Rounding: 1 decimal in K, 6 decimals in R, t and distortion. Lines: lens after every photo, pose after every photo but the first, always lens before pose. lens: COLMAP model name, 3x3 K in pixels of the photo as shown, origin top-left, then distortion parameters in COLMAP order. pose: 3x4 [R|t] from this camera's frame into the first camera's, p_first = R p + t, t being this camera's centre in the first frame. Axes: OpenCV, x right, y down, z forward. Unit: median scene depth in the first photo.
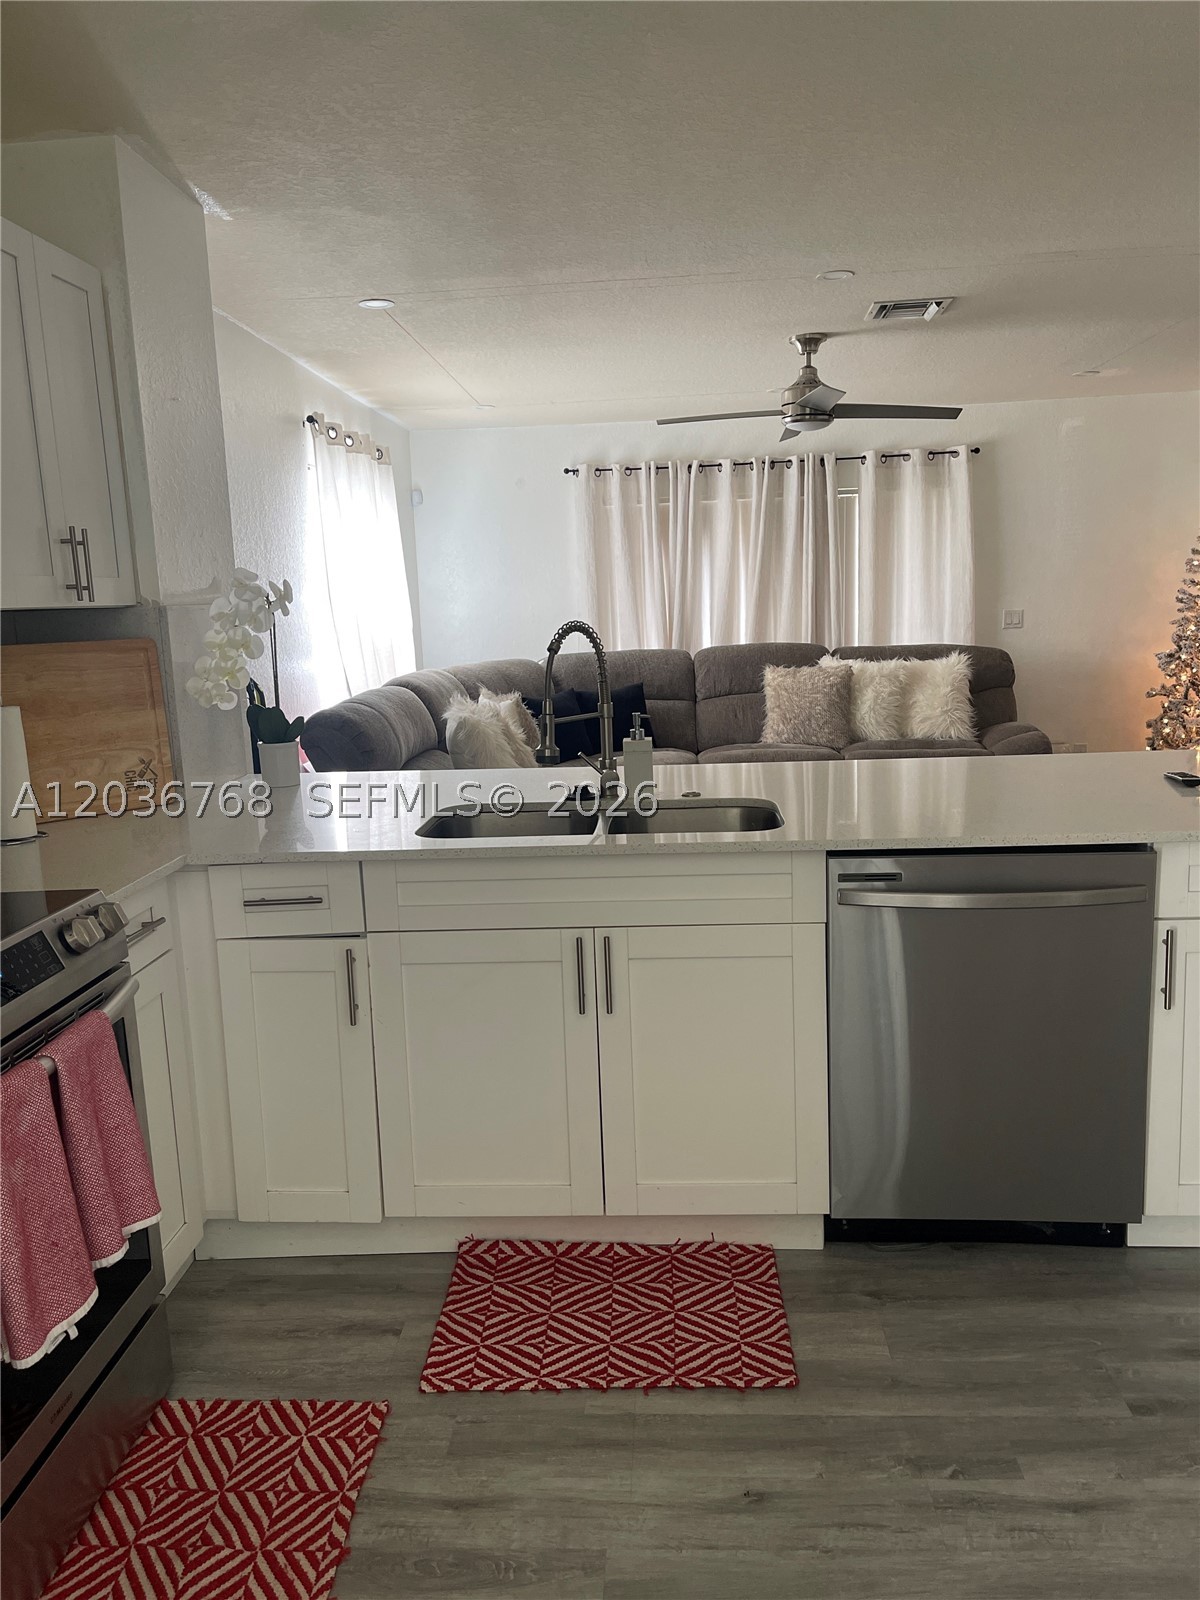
lens RADIAL K [[1238.4, 0, 604.6], [0, 1238.4, 816.6], [0, 0, 1]] dist [0.062321, -0.093394]
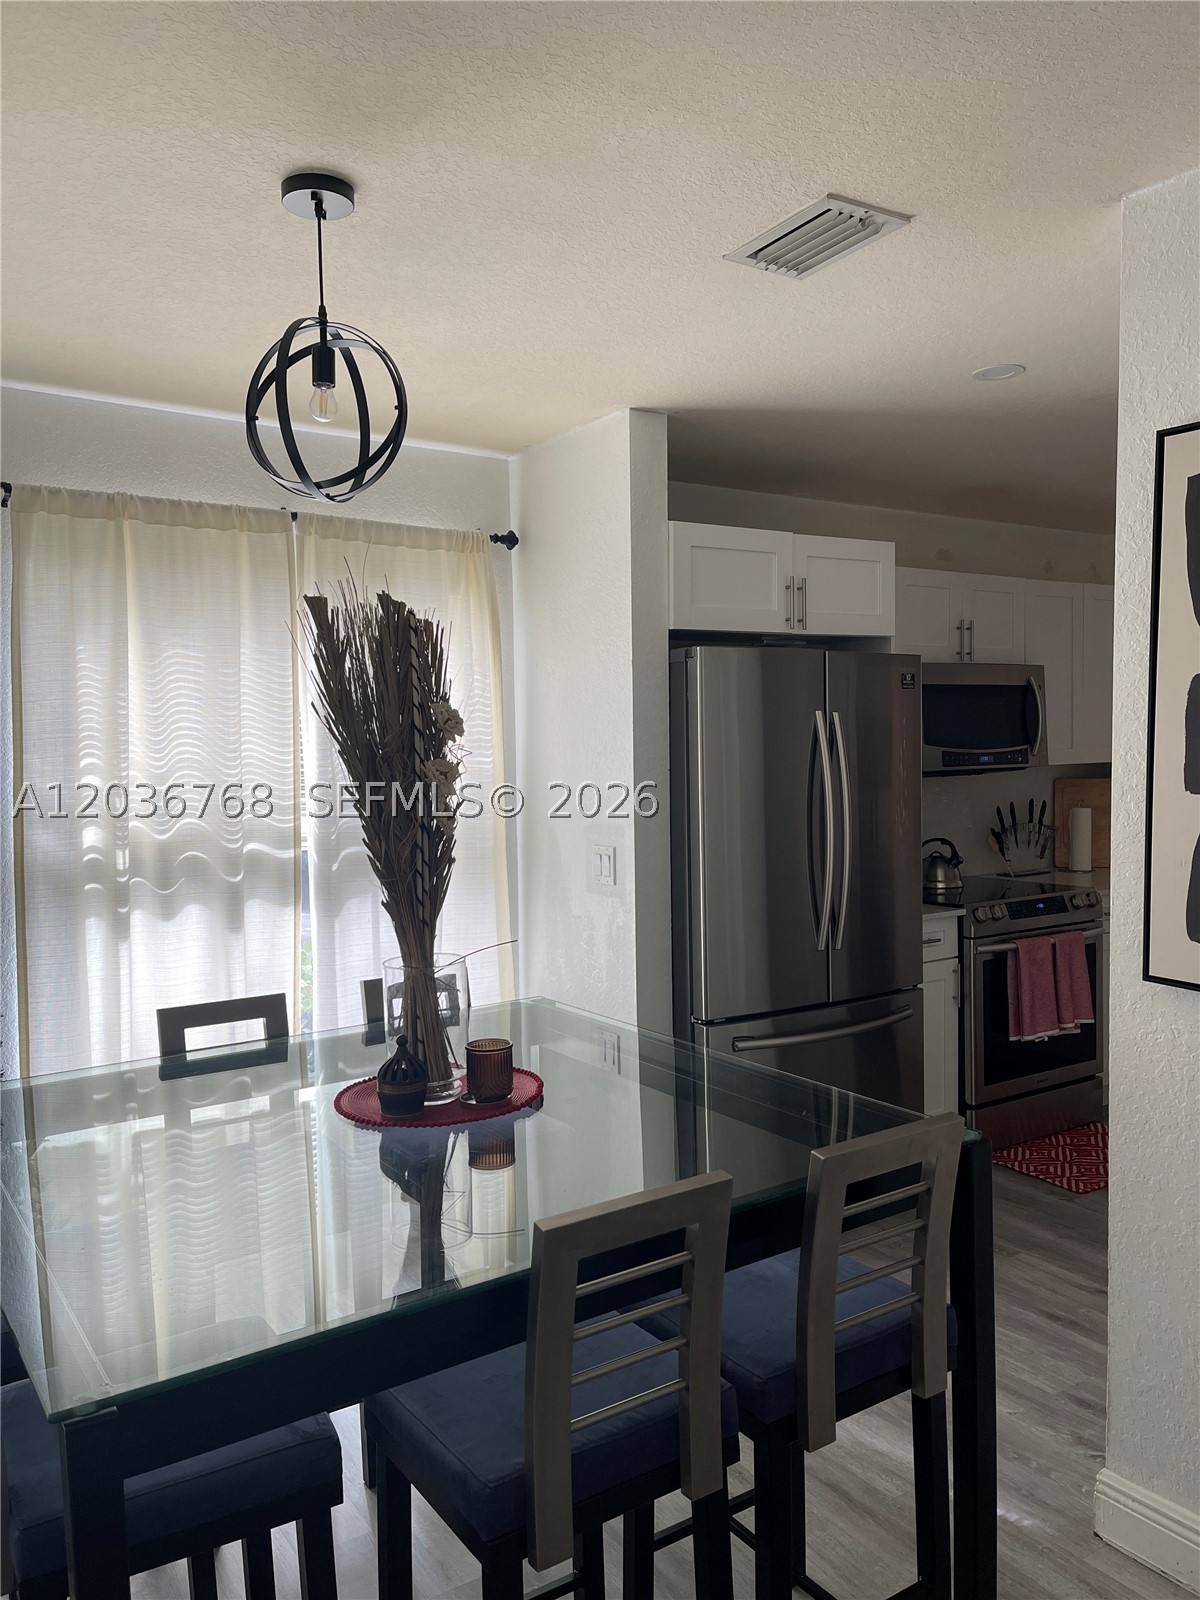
lens RADIAL K [[1238.4, 0, 604.6], [0, 1238.4, 816.6], [0, 0, 1]] dist [0.062321, -0.093394]
pose [[0.614882, 0.079554, -0.784596, 0.707651], [-0.148278, 0.988817, -0.015943, 0.084483], [0.774554, 0.126141, 0.619802, -0.971544]]
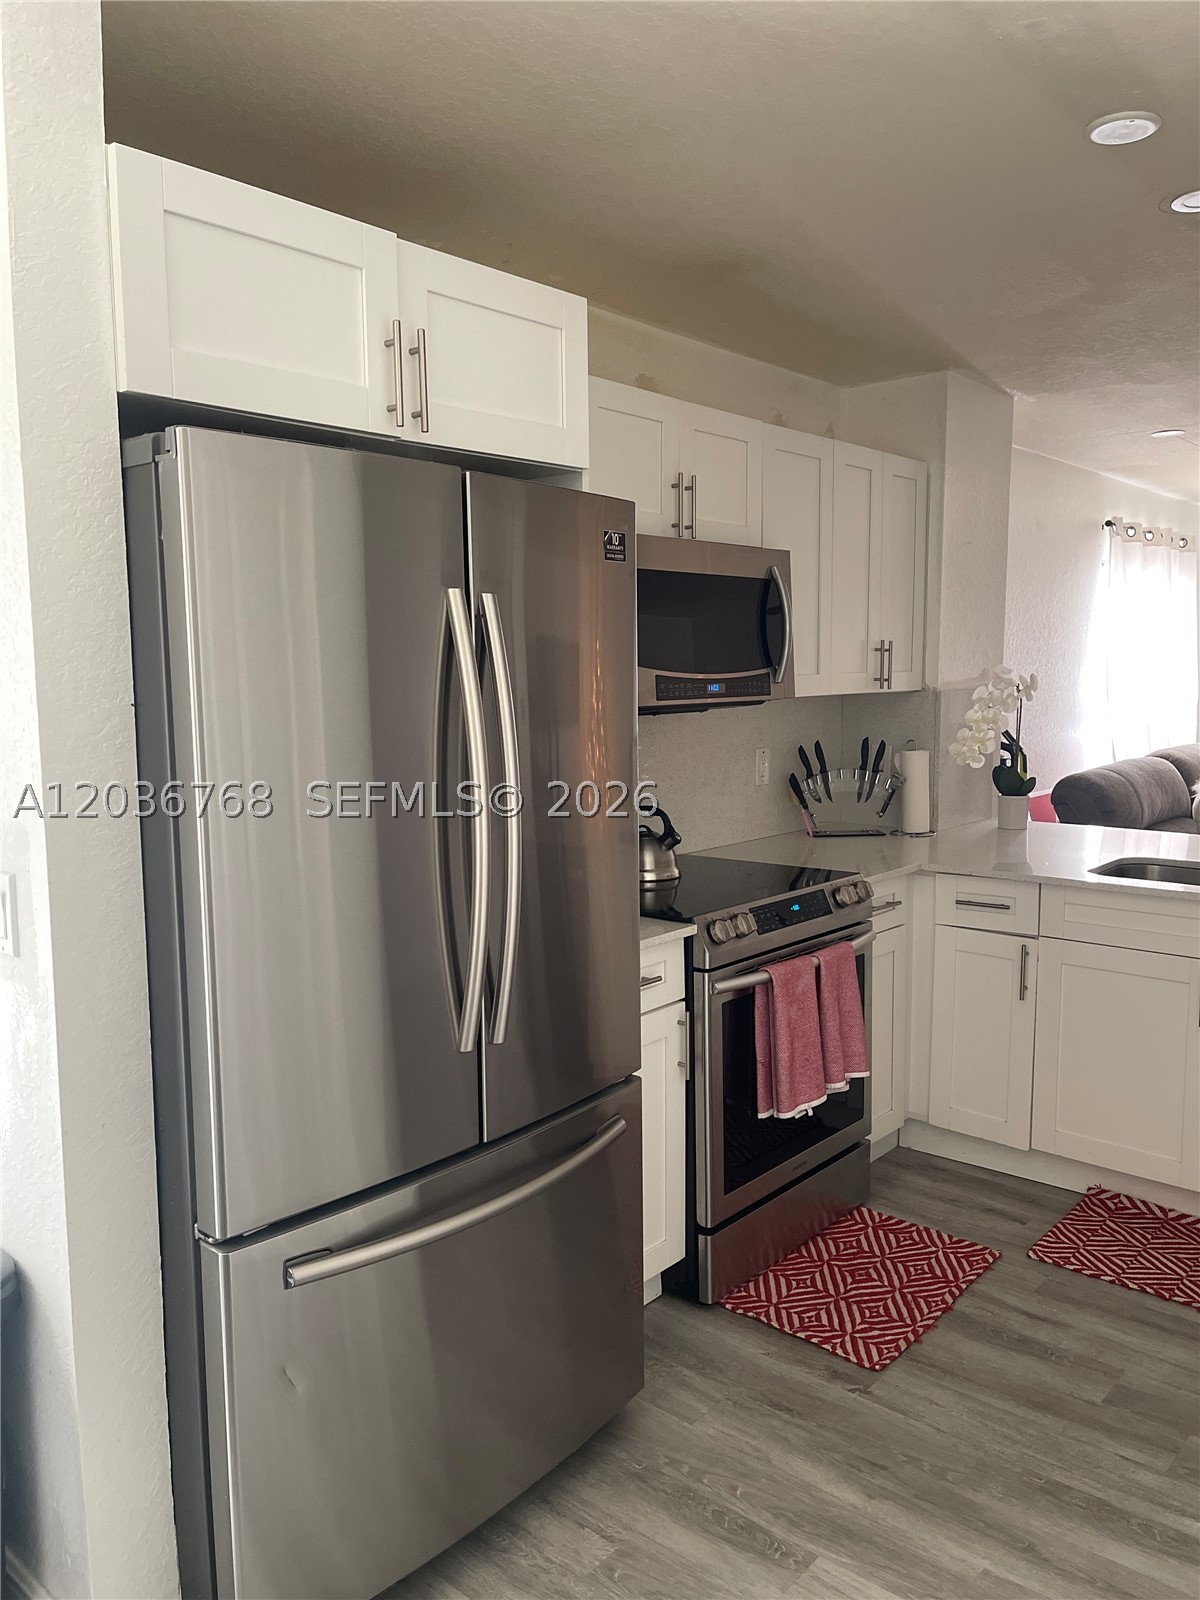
lens RADIAL K [[1238.4, 0, 604.6], [0, 1238.4, 816.6], [0, 0, 1]] dist [0.062321, -0.093394]
pose [[0.800763, 0.105478, -0.589622, 0.226384], [-0.129702, 0.991552, 0.001232, 0.022423], [0.584771, 0.075488, 0.807679, -0.418143]]
